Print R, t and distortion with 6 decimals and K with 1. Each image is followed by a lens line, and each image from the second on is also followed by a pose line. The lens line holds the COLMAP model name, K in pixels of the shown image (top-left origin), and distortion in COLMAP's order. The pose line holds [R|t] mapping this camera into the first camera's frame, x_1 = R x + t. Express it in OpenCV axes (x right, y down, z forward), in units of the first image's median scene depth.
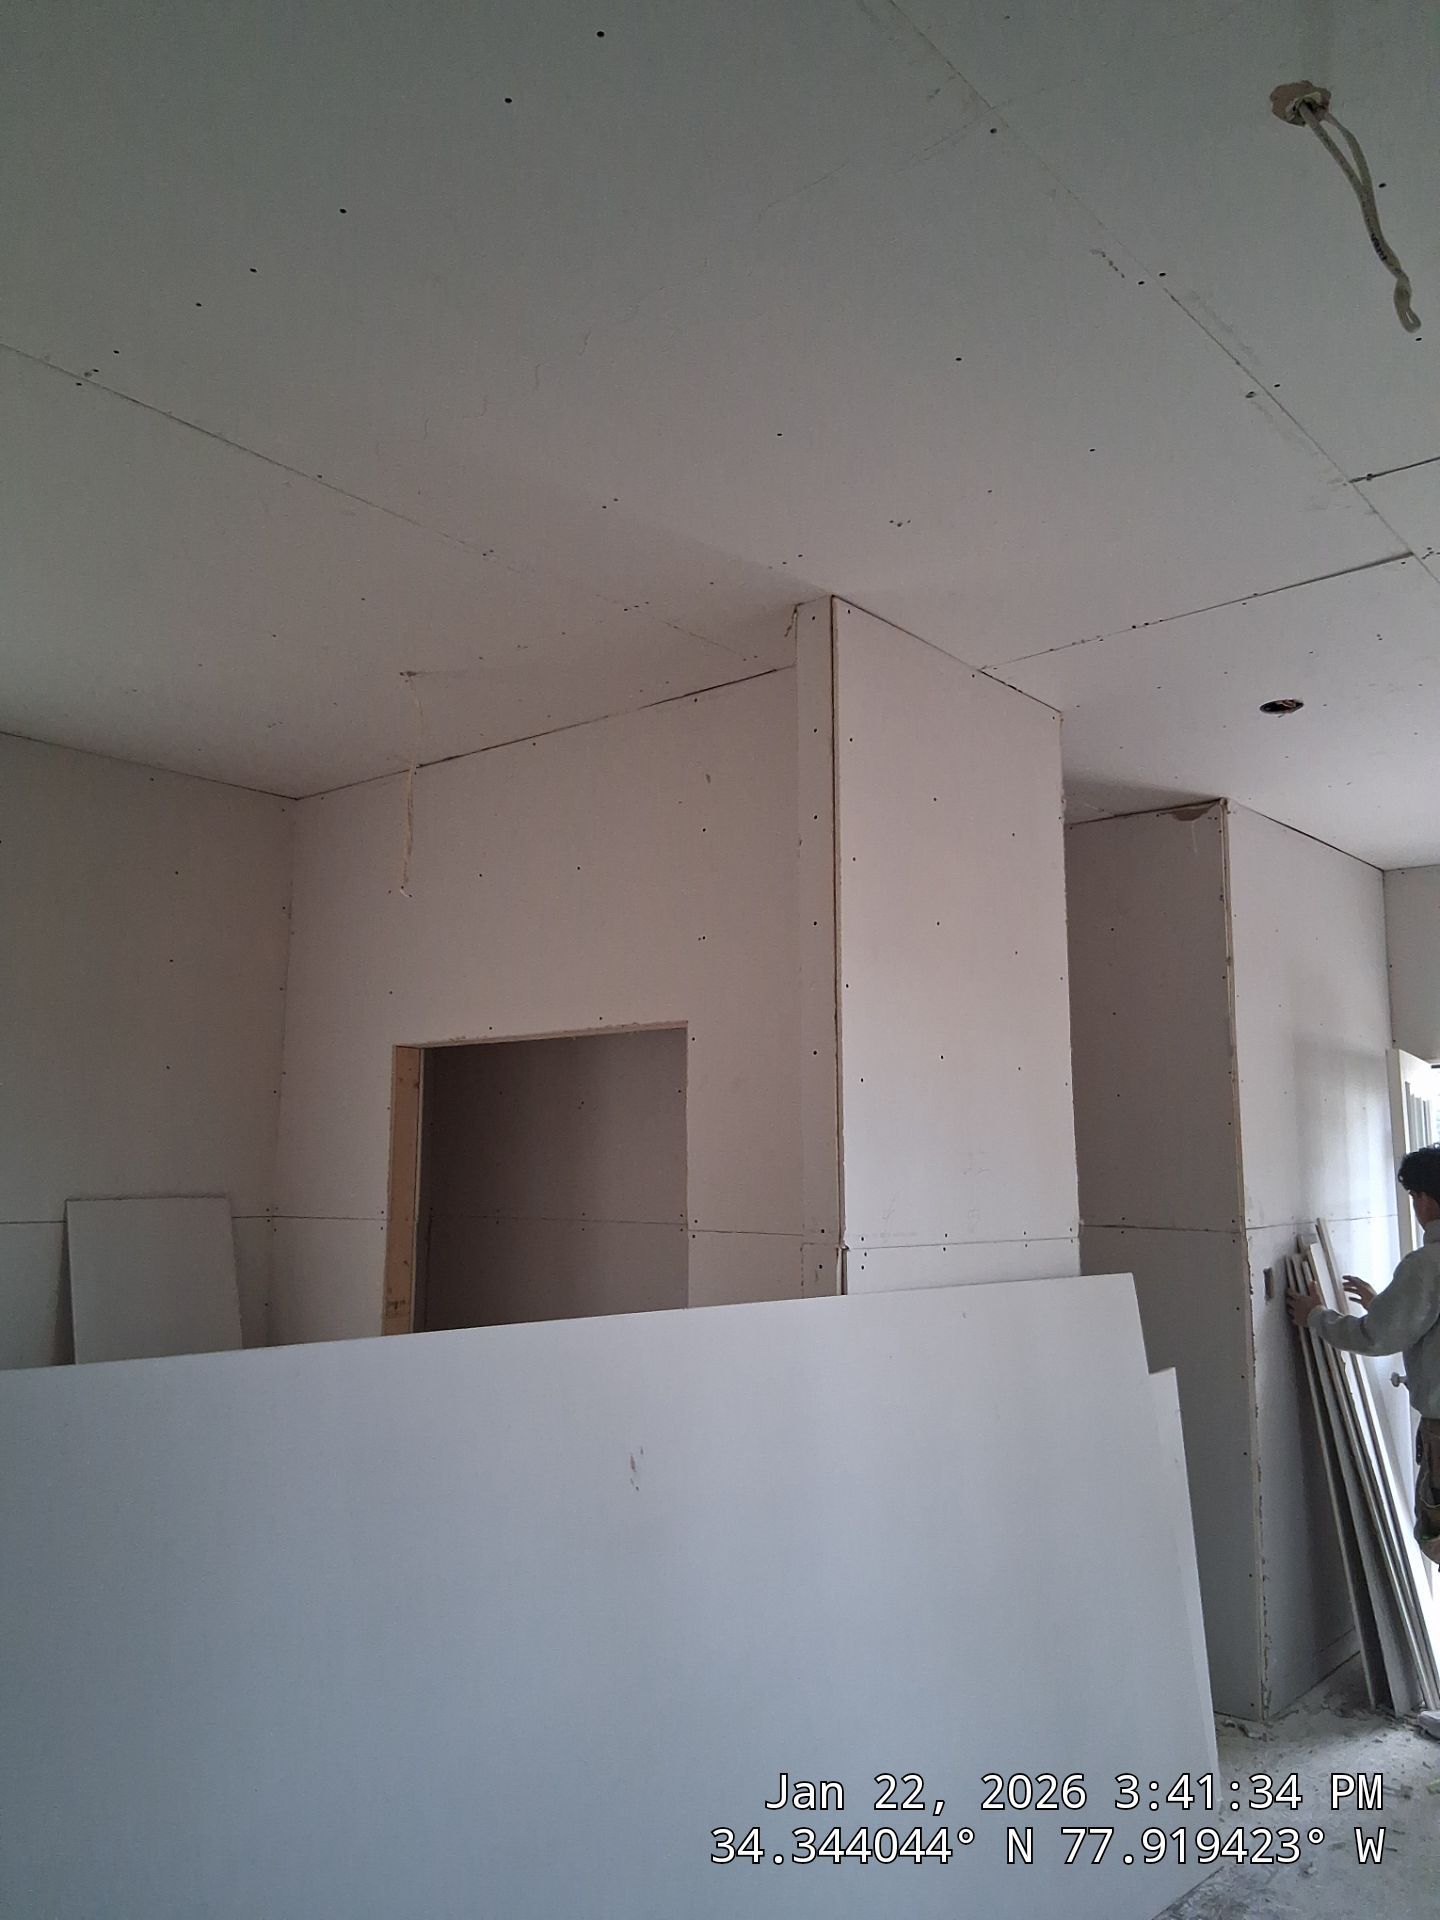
lens RADIAL K [[1434.2, 0, 711.5], [0, 1434.2, 981.9], [0, 0, 1]] dist [0.096344, -0.181562]
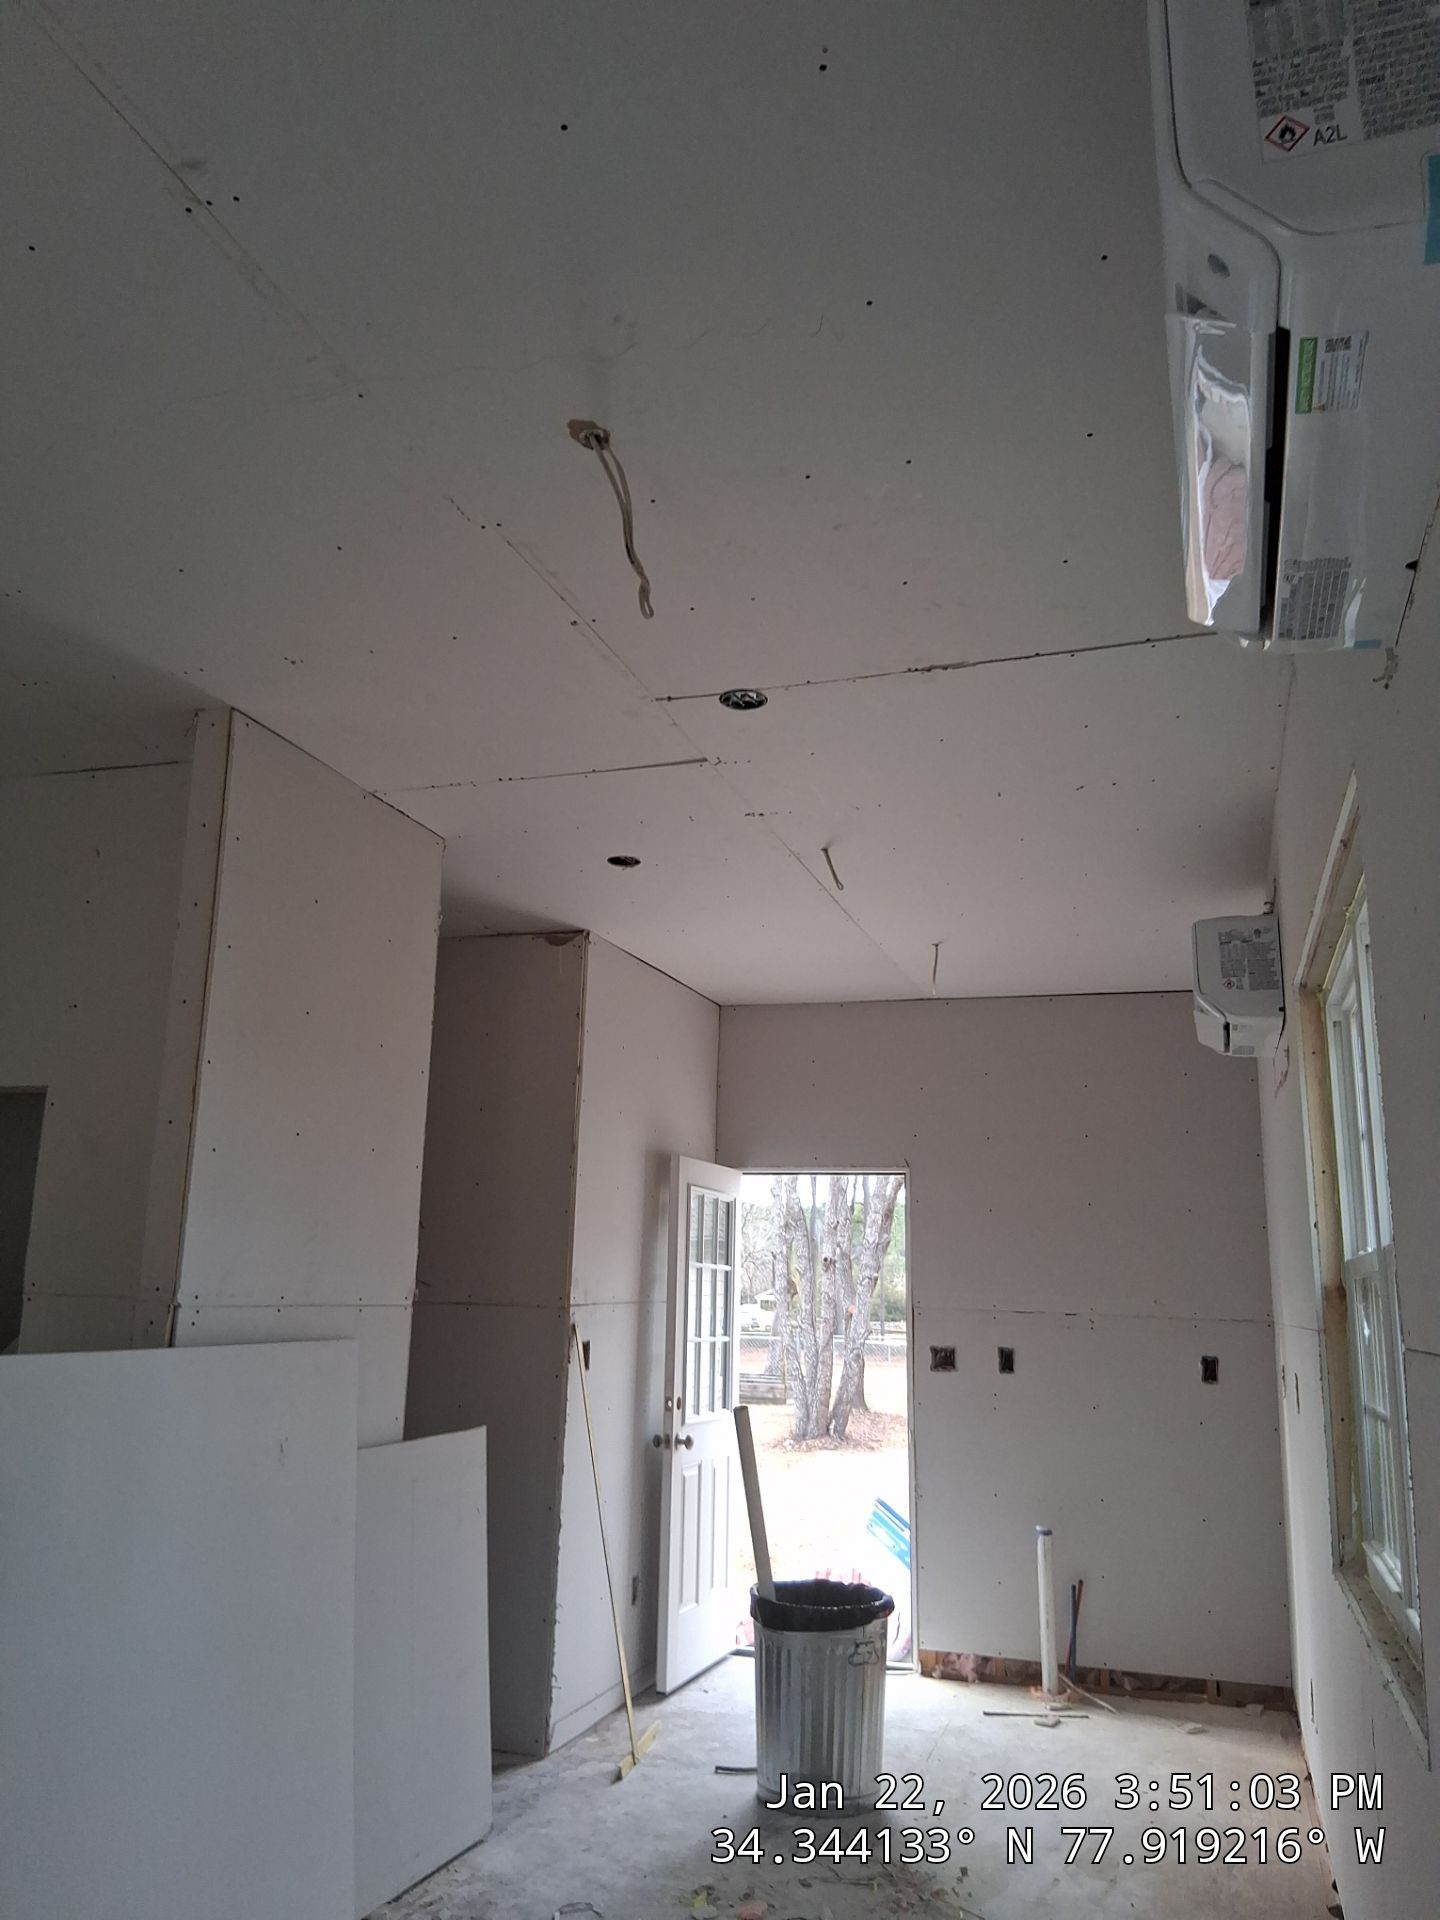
lens RADIAL K [[1434.2, 0, 711.5], [0, 1434.2, 981.9], [0, 0, 1]] dist [0.096344, -0.181562]
pose [[0.922133, 0.101865, 0.373221, 0.029295], [-0.075761, 0.993582, -0.083997, 0.005559], [-0.379382, 0.049181, 0.923932, -0.150117]]
